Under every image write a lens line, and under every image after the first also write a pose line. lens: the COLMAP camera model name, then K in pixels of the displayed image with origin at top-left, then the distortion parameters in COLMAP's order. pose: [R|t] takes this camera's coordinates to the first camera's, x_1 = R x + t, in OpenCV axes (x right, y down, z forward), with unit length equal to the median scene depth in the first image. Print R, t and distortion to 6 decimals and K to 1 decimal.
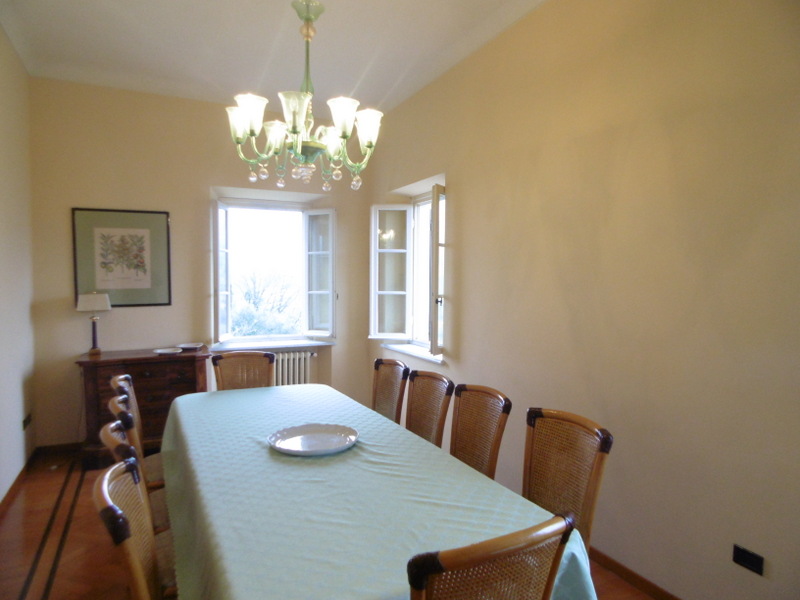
lens RADIAL K [[527.0, 0, 396.9], [0, 527.0, 303.6], [0, 0, 1]] dist [0.013469, -0.011016]
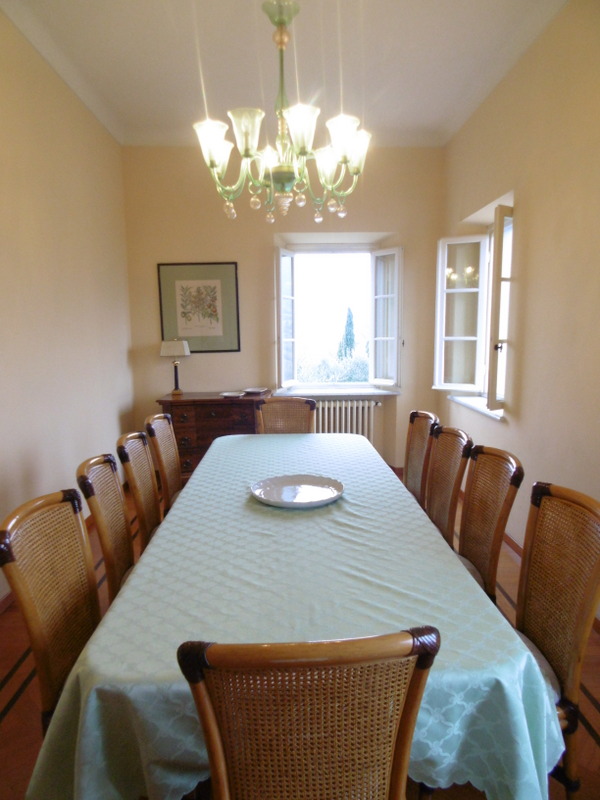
lens RADIAL K [[527.0, 0, 300.5], [0, 527.0, 399.1], [0, 0, 1]] dist [0.013469, -0.011016]
pose [[0.911863, 0.040112, -0.408529, 0.136980], [-0.004477, 0.996127, 0.087815, 0.005496], [0.410470, -0.078246, 0.908511, 0.089756]]
